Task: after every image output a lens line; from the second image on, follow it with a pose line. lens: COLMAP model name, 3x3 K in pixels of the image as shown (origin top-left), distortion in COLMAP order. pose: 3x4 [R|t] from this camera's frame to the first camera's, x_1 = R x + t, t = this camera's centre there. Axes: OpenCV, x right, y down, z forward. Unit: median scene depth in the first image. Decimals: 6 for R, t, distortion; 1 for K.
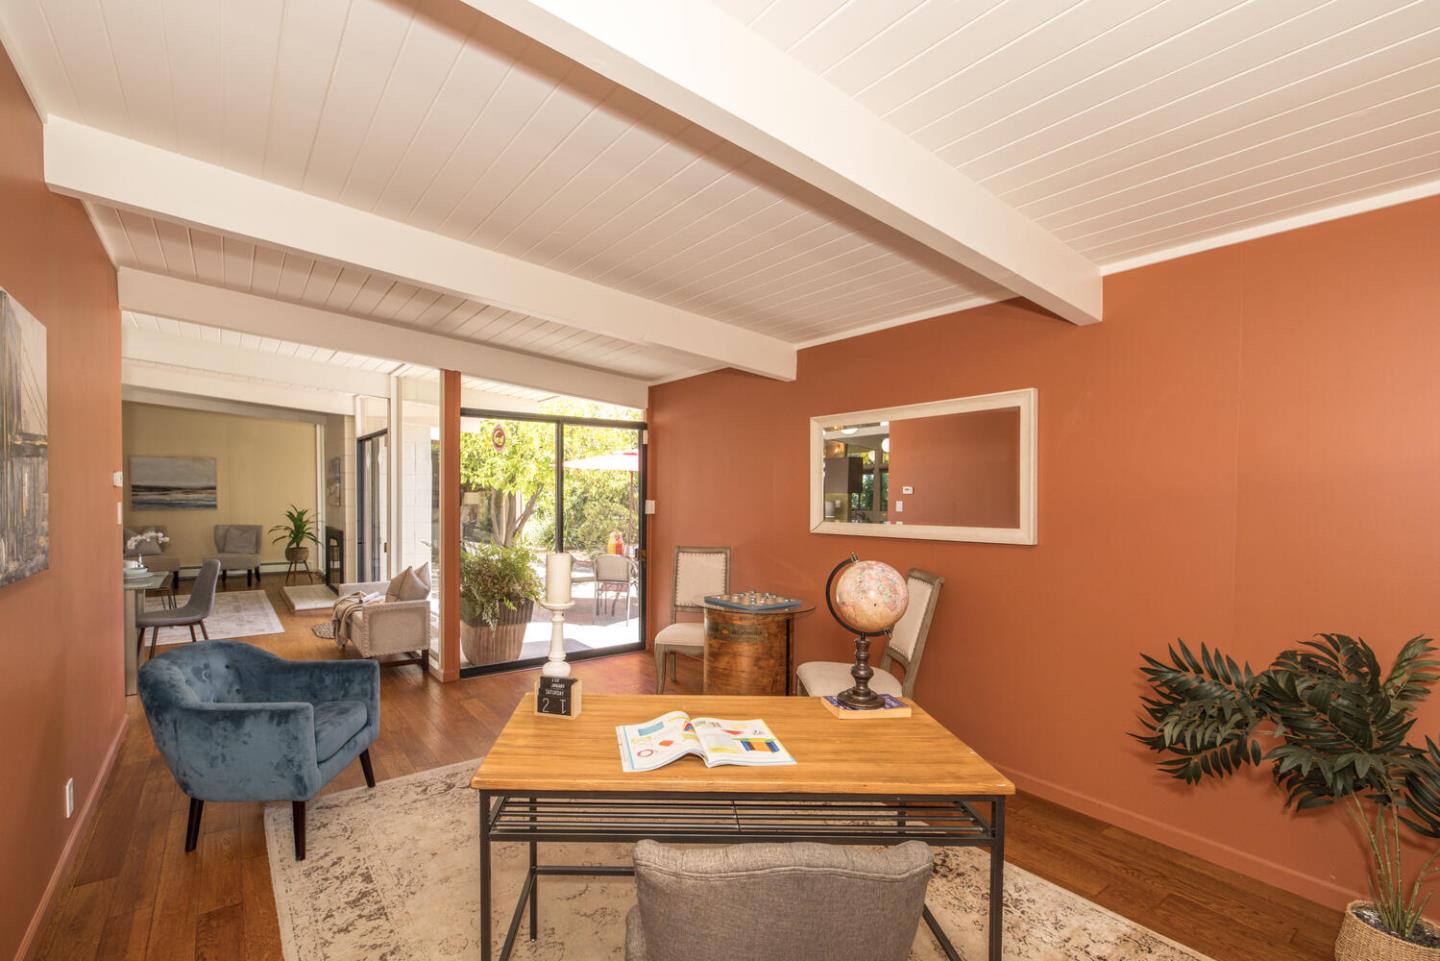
lens RADIAL K [[732.4, 0, 720.7], [0, 732.4, 498.9], [0, 0, 1]] dist [0.000361, -0.000109]
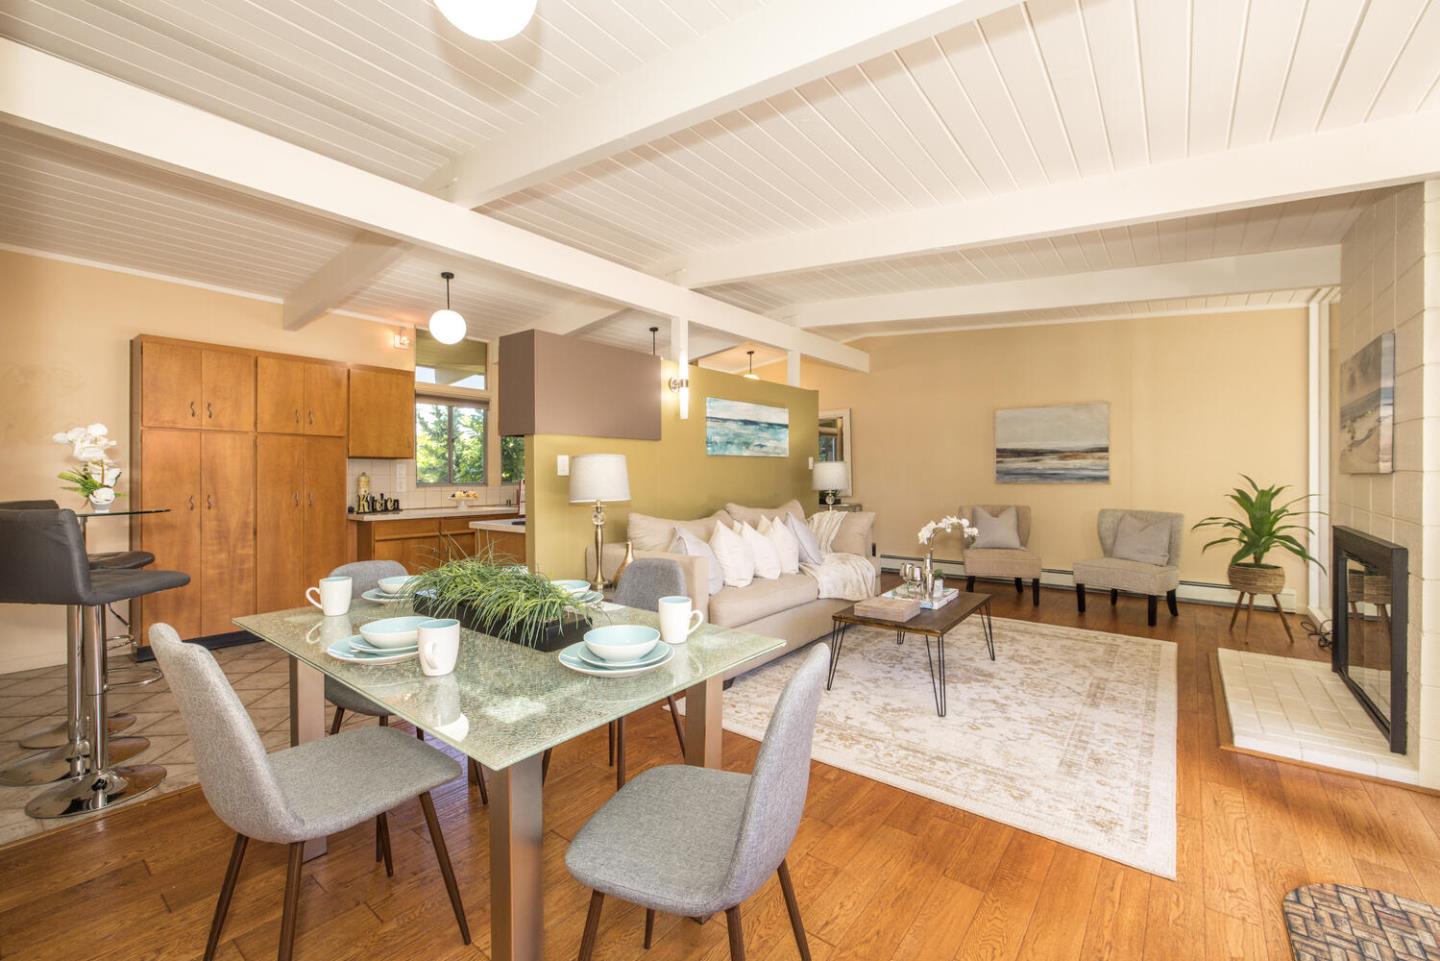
lens RADIAL K [[597.0, 0, 716.4], [0, 597.0, 485.8], [0, 0, 1]] dist [0.001222, 0.000022]
pose [[0.291546, 0.016933, -0.956407, -0.305676], [-0.012520, 0.999825, 0.013885, 0.013481], [0.956475, 0.007926, 0.291707, 0.544118]]
